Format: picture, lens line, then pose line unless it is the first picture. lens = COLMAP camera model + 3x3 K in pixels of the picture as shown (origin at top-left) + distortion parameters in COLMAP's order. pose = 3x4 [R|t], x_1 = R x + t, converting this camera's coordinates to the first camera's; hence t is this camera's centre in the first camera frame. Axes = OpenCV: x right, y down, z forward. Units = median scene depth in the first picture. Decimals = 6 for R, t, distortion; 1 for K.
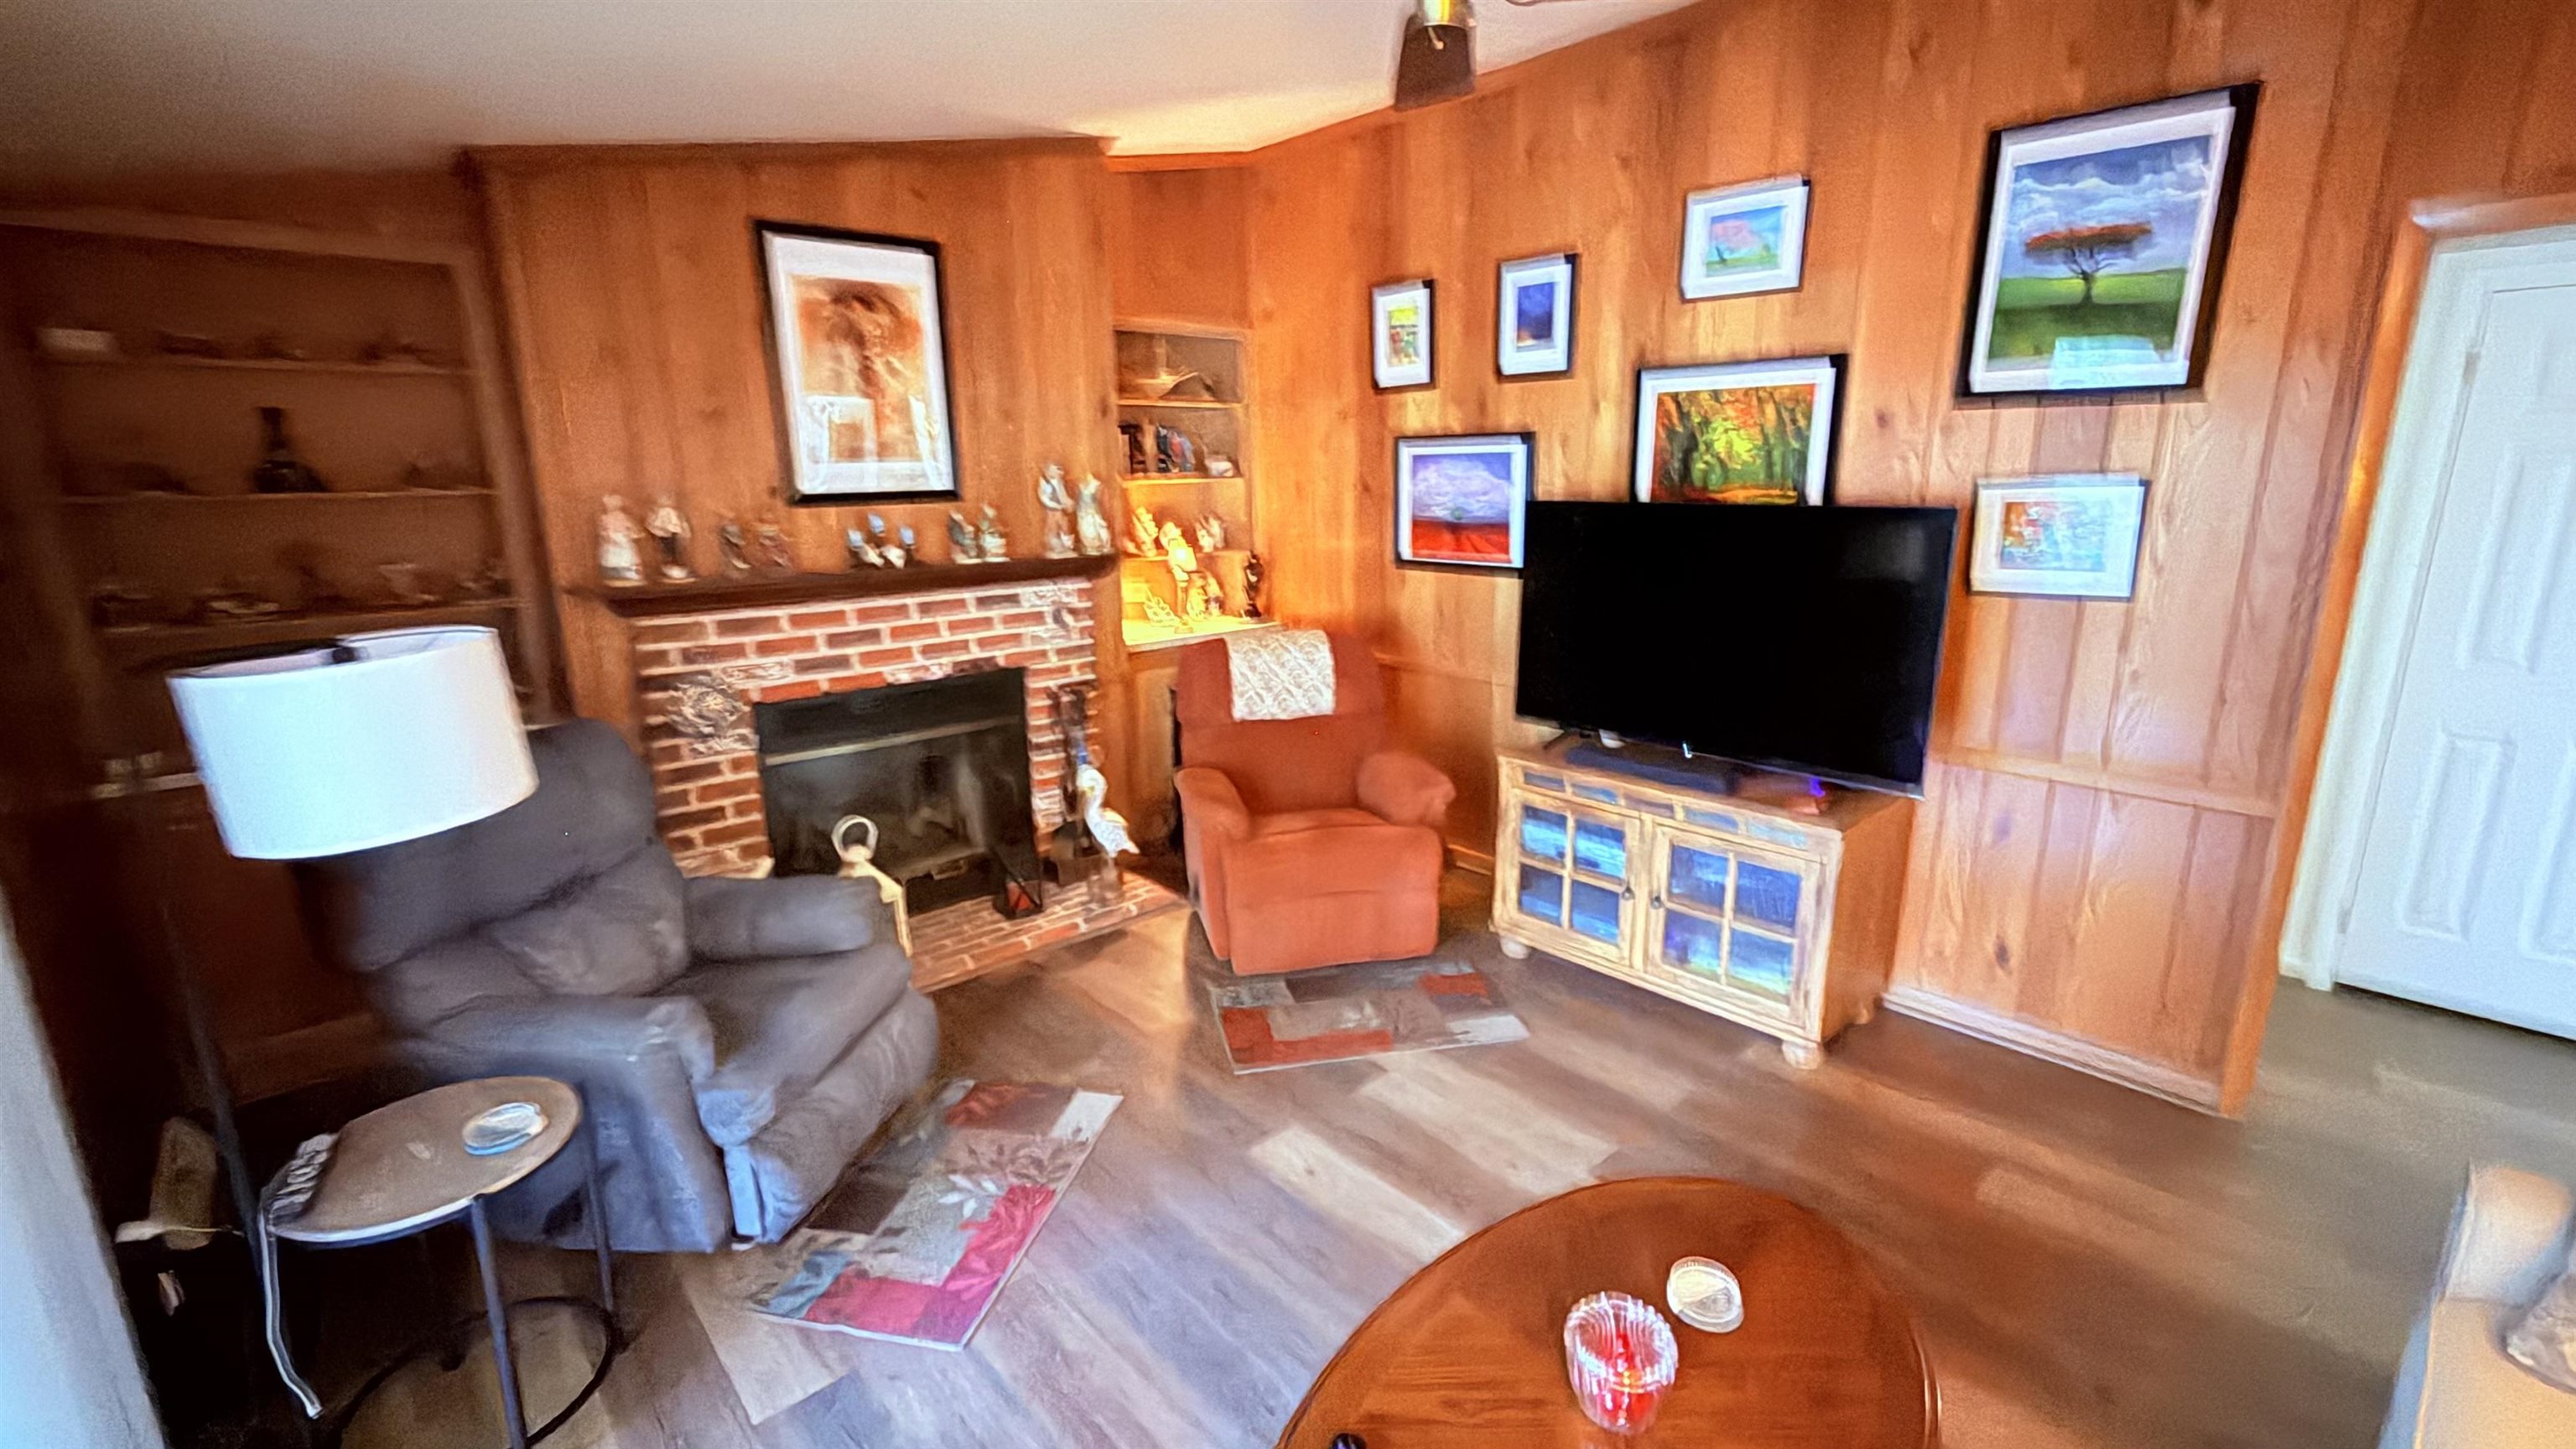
lens RADIAL K [[1032.7, 0, 1302.8], [0, 1032.7, 721.4], [0, 0, 1]] dist [-0.000246, 0.000193]
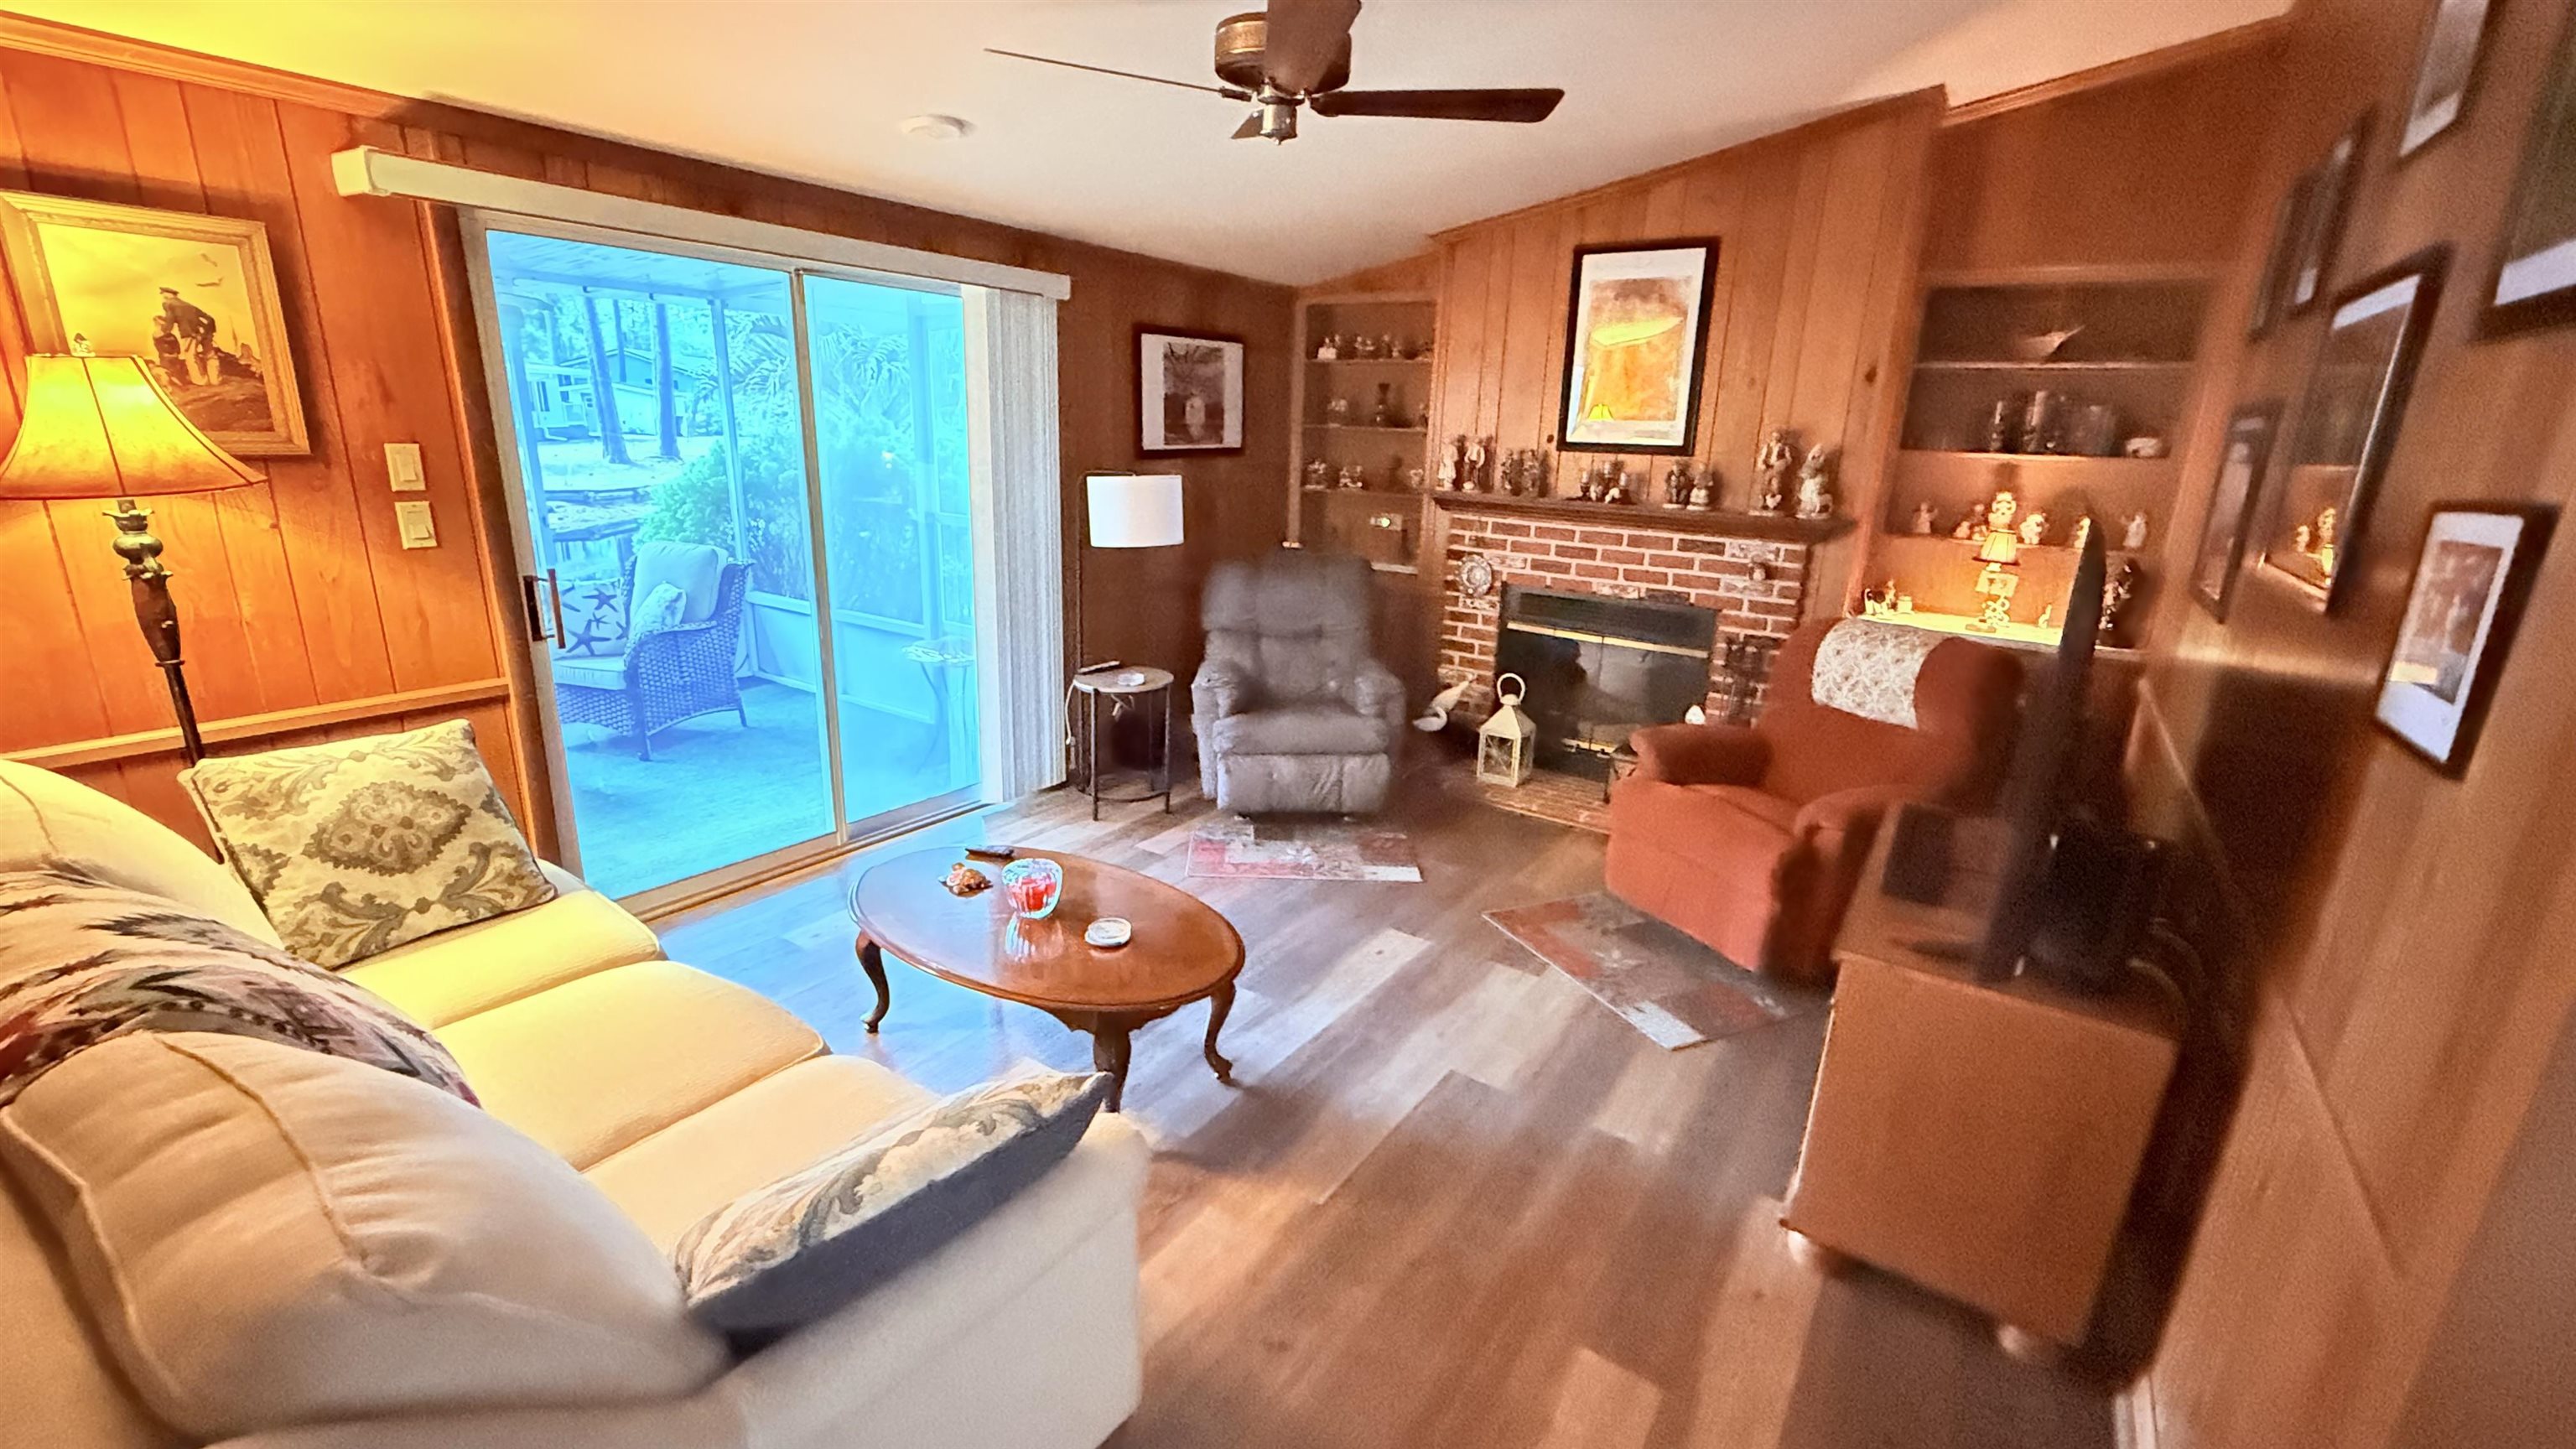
lens RADIAL K [[1032.7, 0, 1310.5], [0, 1032.7, 705.6], [0, 0, 1]] dist [-0.000246, 0.000193]
pose [[0.269161, 0.275335, -0.922899, 0.780722], [-0.270794, 0.941241, 0.201830, -0.073172], [0.924242, 0.195591, 0.327905, 0.295048]]
